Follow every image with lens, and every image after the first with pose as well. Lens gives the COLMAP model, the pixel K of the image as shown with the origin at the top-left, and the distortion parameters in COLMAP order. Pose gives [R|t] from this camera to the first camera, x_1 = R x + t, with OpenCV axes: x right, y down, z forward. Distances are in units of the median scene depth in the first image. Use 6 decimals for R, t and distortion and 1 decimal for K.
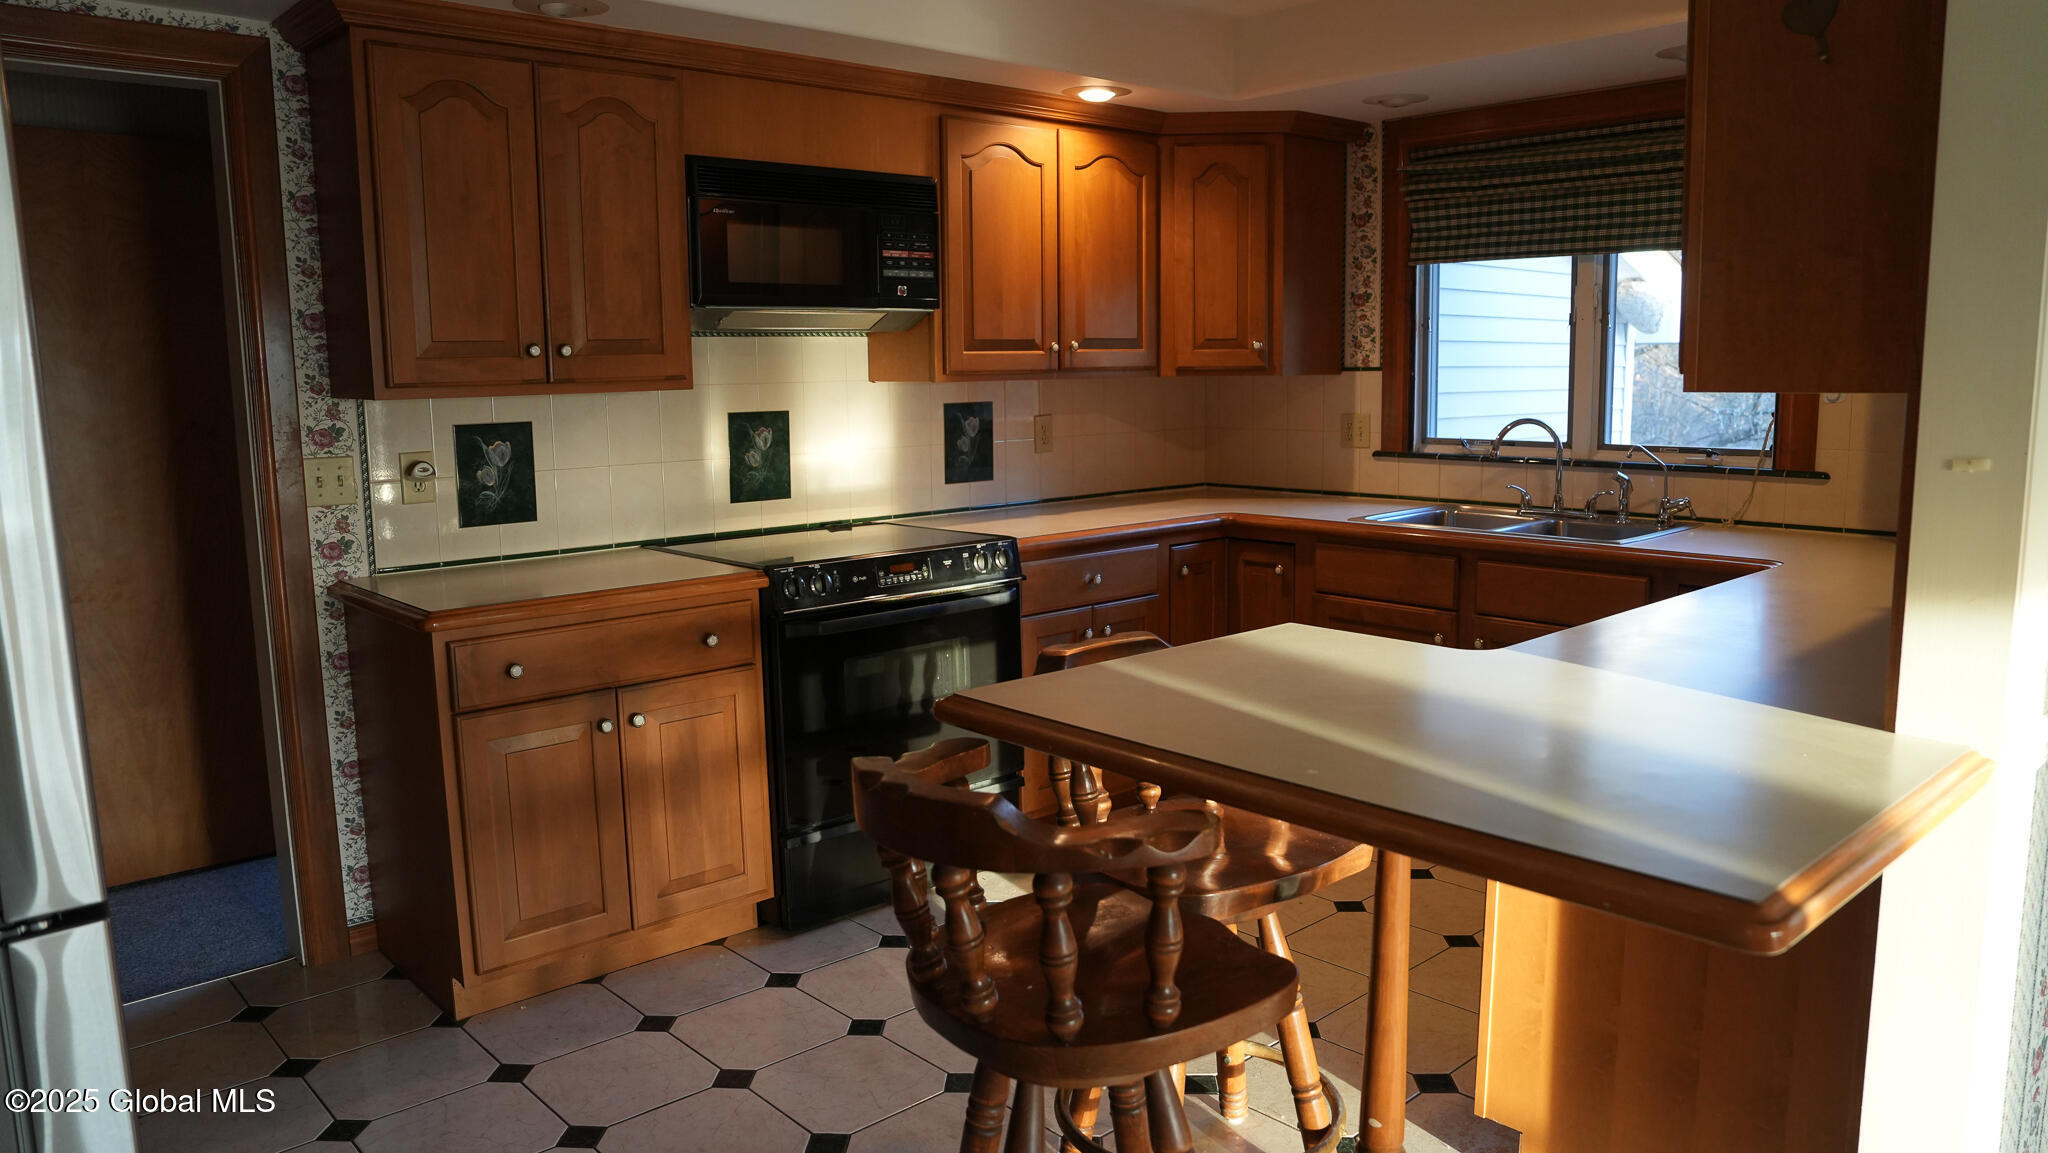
lens RADIAL K [[1414.0, 0, 1027.7], [0, 1414.0, 578.3], [0, 0, 1]] dist [-0.119252, 0.092243]
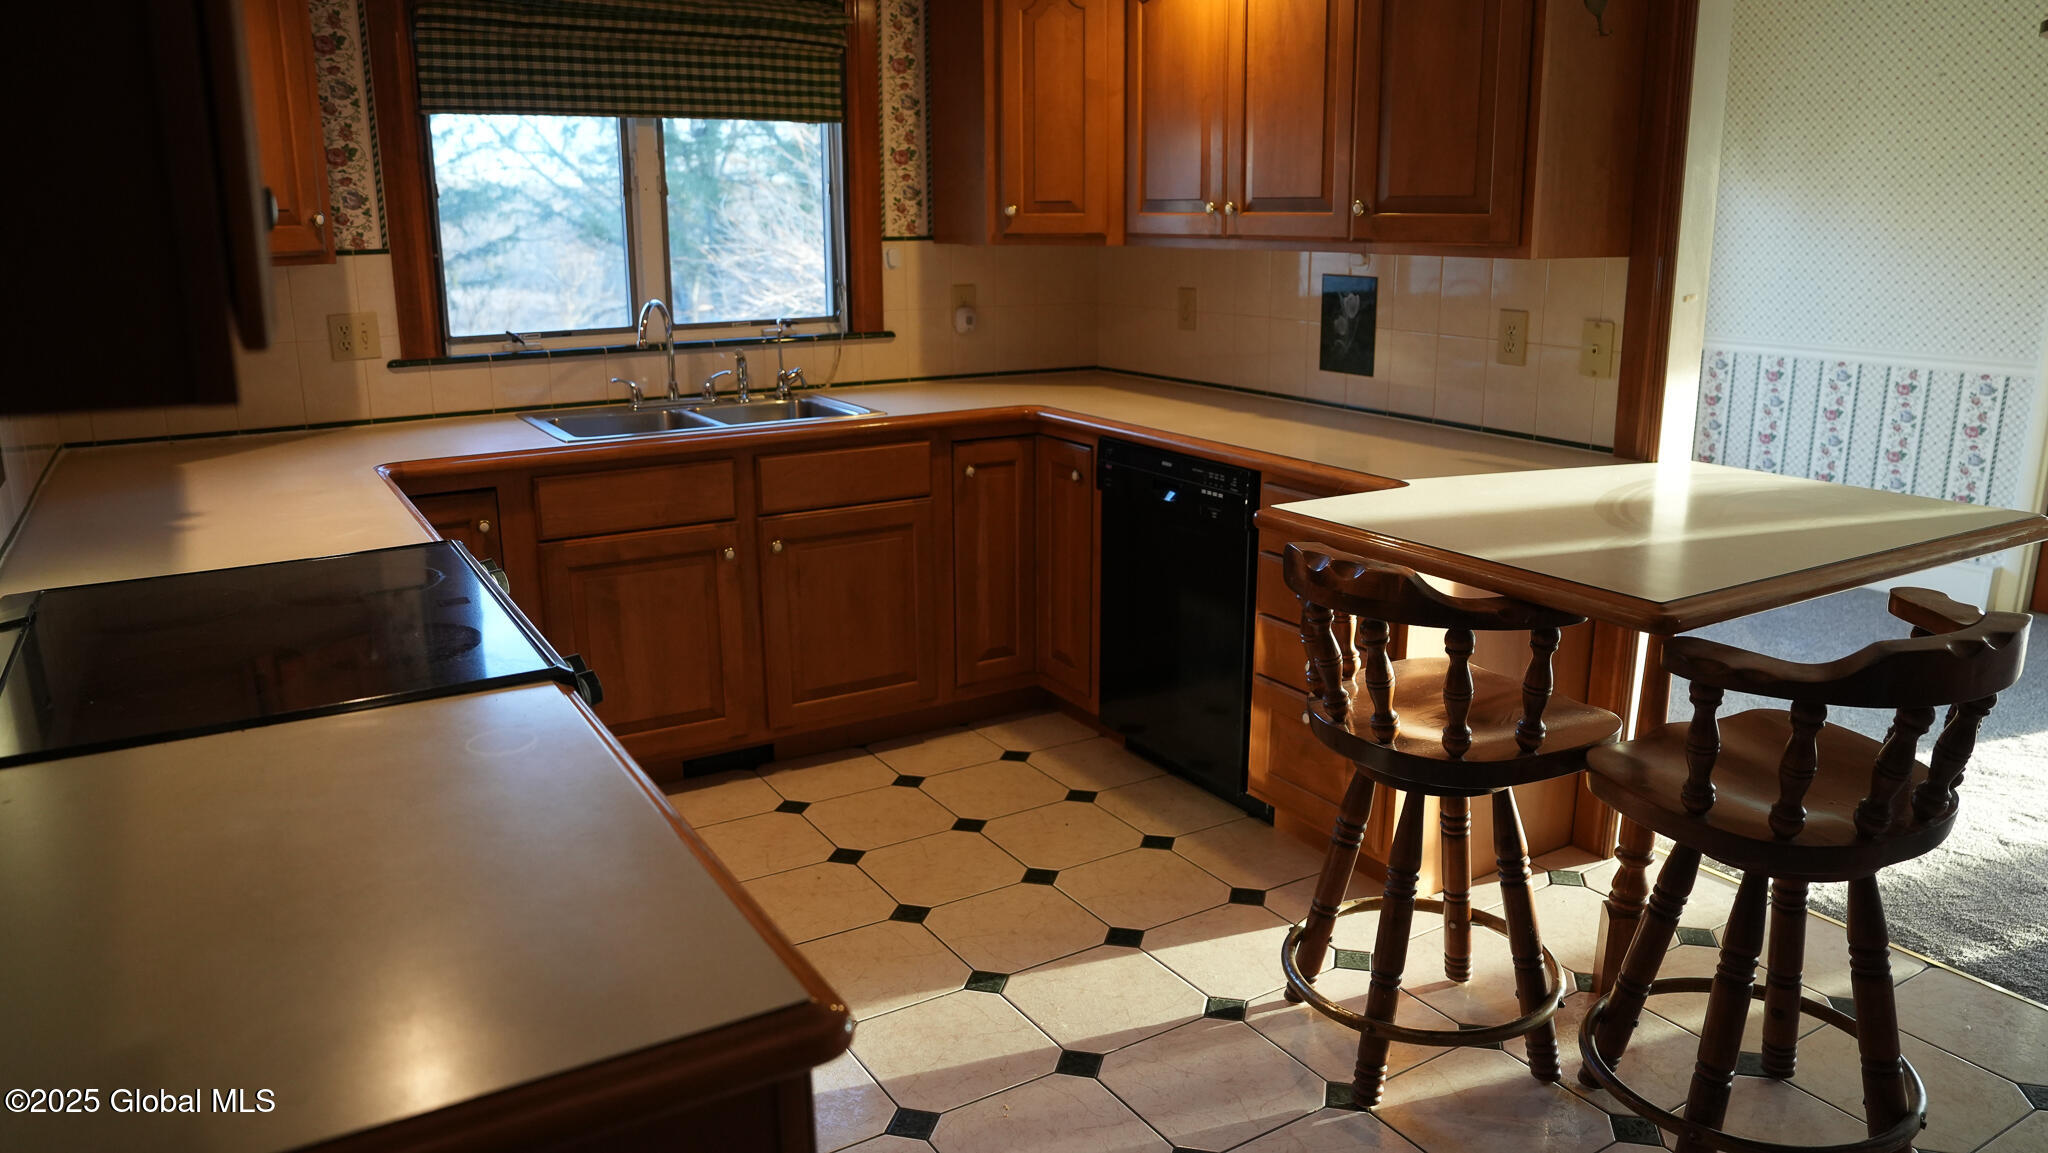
lens RADIAL K [[1414.0, 0, 1027.7], [0, 1414.0, 578.3], [0, 0, 1]] dist [-0.119252, 0.092243]
pose [[0.184992, -0.229243, 0.955629, -0.453998], [0.149114, 0.967701, 0.203273, -0.081496], [-0.971362, 0.104894, 0.213200, 0.546220]]
